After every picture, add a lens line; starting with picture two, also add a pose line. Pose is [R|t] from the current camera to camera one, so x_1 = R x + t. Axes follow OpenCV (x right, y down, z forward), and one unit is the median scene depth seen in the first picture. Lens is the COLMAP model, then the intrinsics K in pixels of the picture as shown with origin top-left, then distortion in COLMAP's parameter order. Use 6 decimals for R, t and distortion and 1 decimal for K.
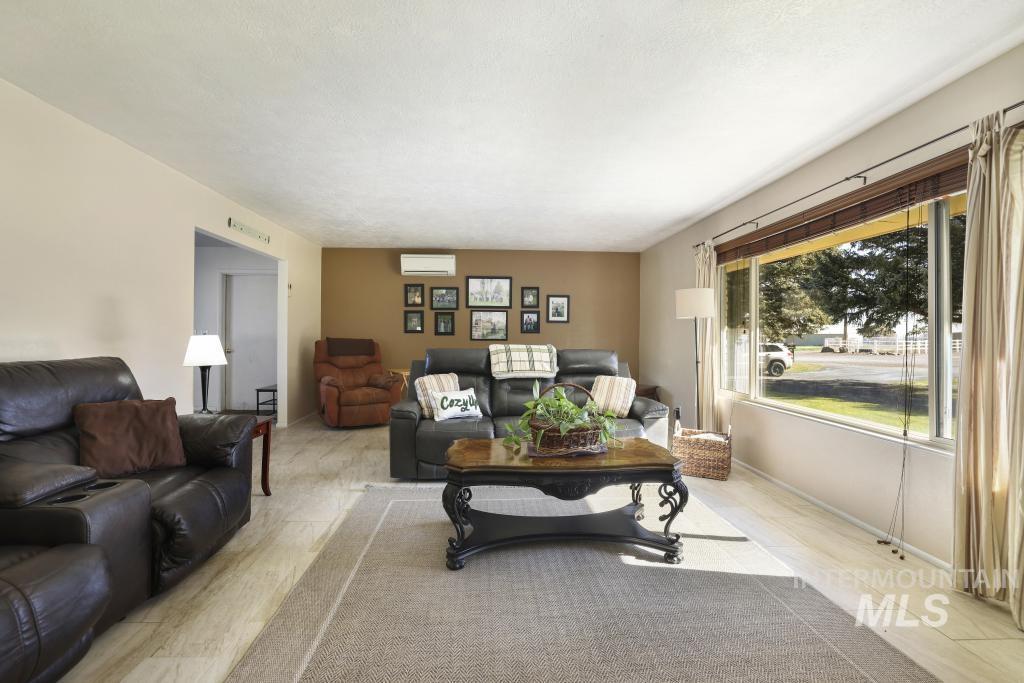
lens RADIAL K [[467.6, 0, 510.5], [0, 467.6, 334.3], [0, 0, 1]] dist [-0.040002, 0.013756]
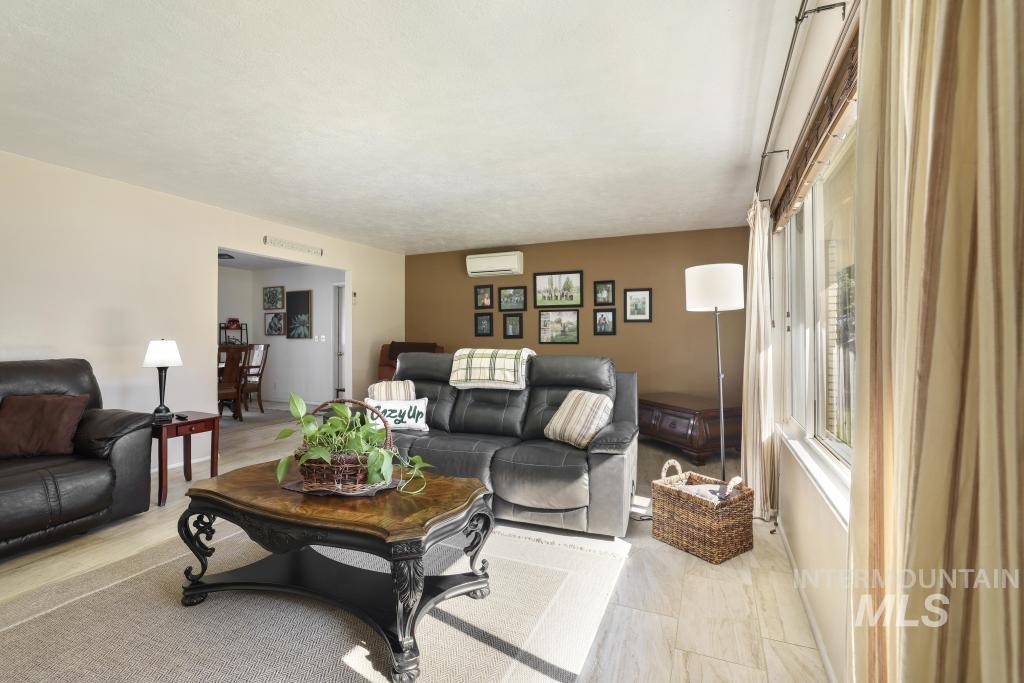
lens RADIAL K [[467.6, 0, 510.5], [0, 467.6, 334.3], [0, 0, 1]] dist [-0.040002, 0.013756]
pose [[0.892003, -0.012694, -0.451850, 0.276004], [0.009510, 0.999911, -0.009317, 0.002511], [0.451929, 0.004014, 0.892045, 0.167936]]
